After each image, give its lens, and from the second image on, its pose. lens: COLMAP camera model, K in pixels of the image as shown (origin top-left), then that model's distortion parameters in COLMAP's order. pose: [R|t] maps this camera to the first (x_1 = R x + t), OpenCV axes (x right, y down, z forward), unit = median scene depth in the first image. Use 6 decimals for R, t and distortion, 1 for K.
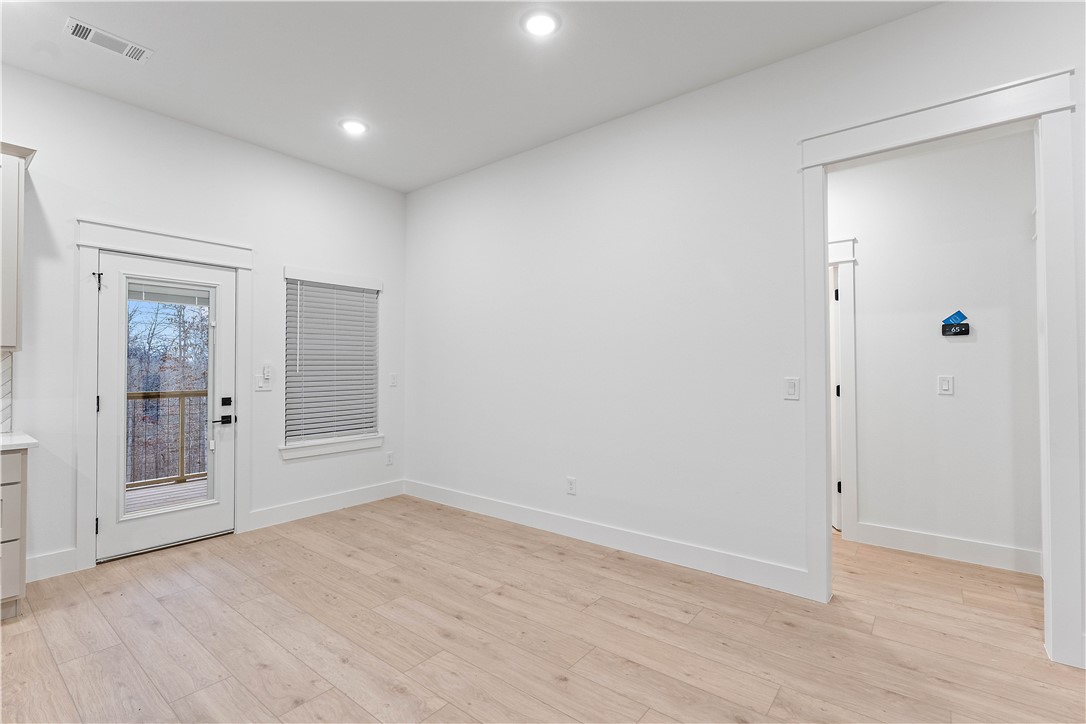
lens RADIAL K [[495.3, 0, 541.1], [0, 495.3, 360.8], [0, 0, 1]] dist [-0.002650, -0.000239]
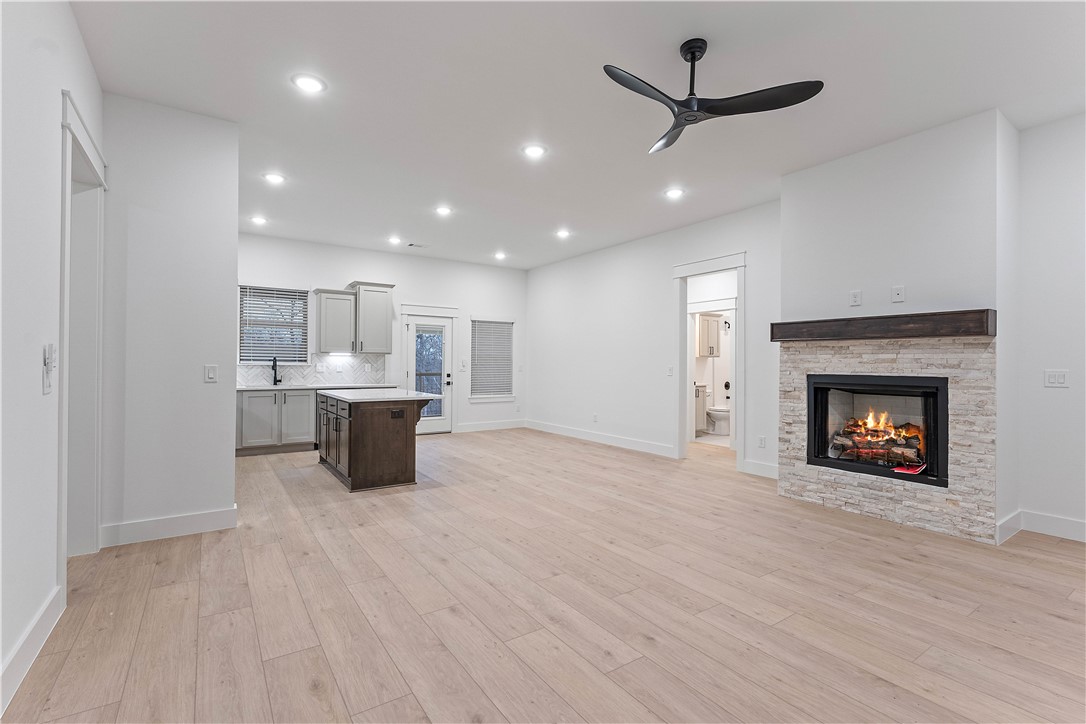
lens RADIAL K [[492.4, 0, 543.0], [0, 492.4, 362.0], [0, 0, 1]] dist [-0.000876, -0.000193]
pose [[0.955987, 0.006904, -0.293328, 0.509093], [-0.003623, 0.999925, 0.011727, -0.010042], [0.293387, -0.010148, 0.955940, -1.183087]]
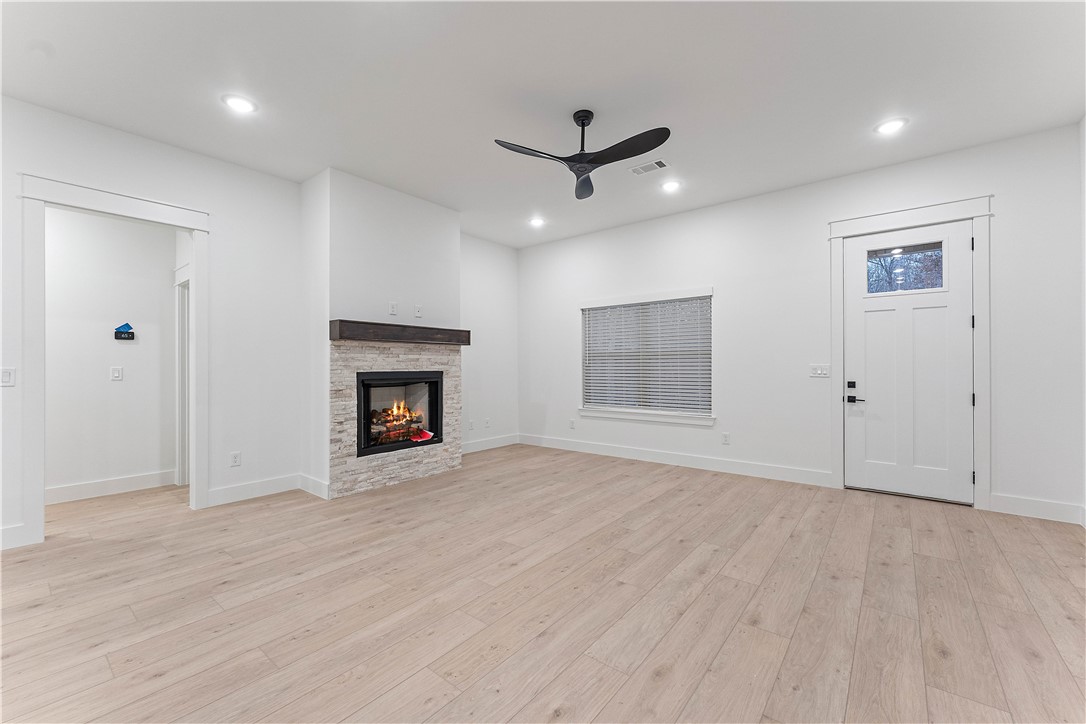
lens RADIAL K [[441.4, 0, 538.8], [0, 441.4, 362.6], [0, 0, 1]] dist [-0.001060, -0.000179]
pose [[0.007730, 0.007163, 0.999944, -0.444918], [-0.011904, 0.999904, -0.007070, 0.011175], [-0.999899, -0.011849, 0.007815, -0.233873]]
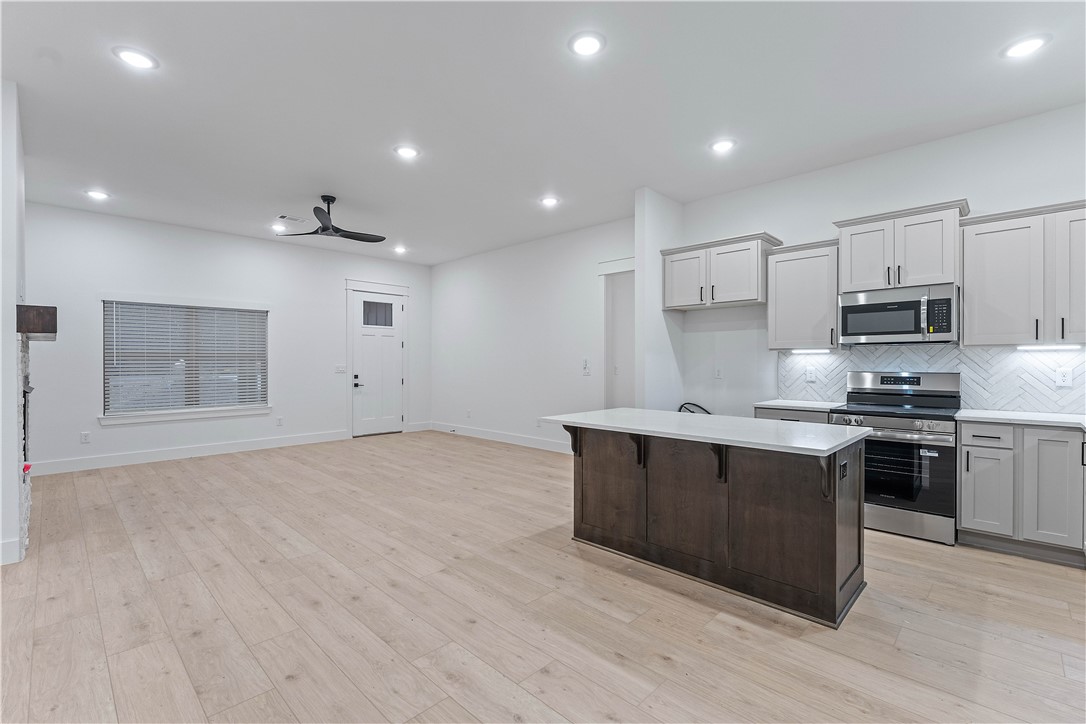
lens RADIAL K [[479.3, 0, 540.6], [0, 479.3, 364.0], [0, 0, 1]] dist [-0.001759, -0.000208]
pose [[-0.994531, 0.001714, 0.104424, -0.326518], [0.000581, 0.999941, -0.010885, 0.018373], [-0.104437, -0.010765, -0.994473, 1.129193]]
